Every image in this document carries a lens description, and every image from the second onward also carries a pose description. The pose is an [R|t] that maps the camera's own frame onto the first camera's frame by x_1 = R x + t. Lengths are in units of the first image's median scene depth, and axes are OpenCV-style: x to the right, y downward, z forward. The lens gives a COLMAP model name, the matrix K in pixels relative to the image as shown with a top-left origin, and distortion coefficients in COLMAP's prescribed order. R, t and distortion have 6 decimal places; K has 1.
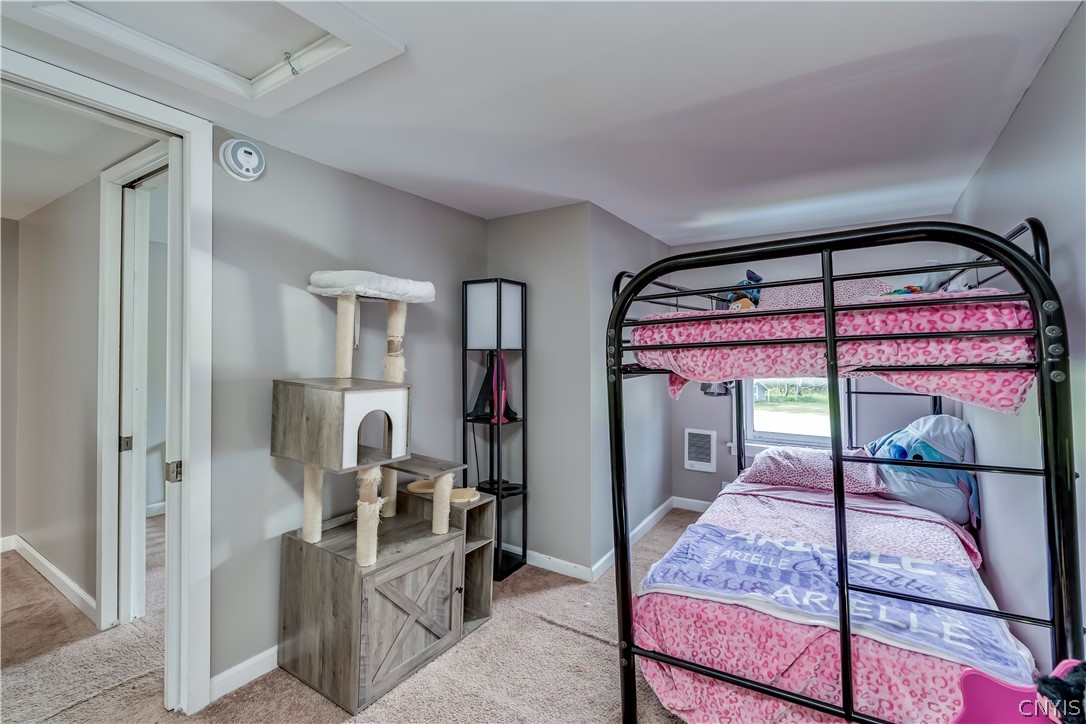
lens RADIAL K [[496.0, 0, 541.9], [0, 496.0, 339.1], [0, 0, 1]] dist [-0.000672, -0.000240]
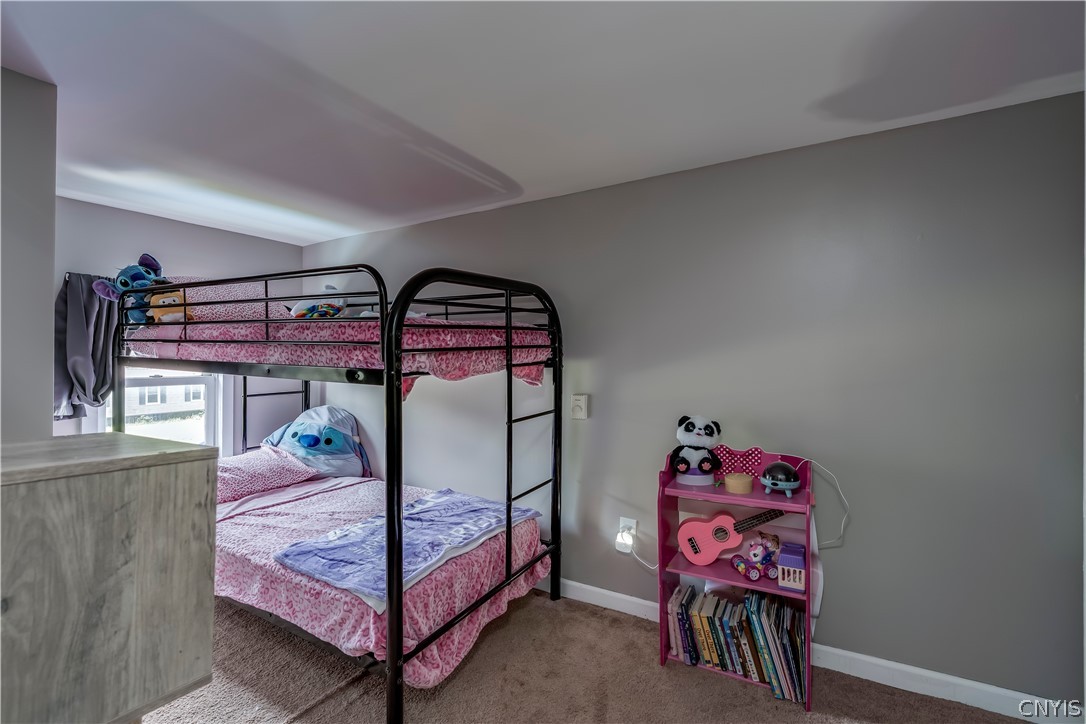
lens RADIAL K [[494.5, 0, 544.9], [0, 494.5, 354.6], [0, 0, 1]] dist [-0.000949, -0.000481]
pose [[-0.044697, 0.004424, 0.998991, -0.833090], [-0.022746, 0.999726, -0.005445, 0.025107], [-0.998742, -0.022966, -0.044584, 0.813395]]
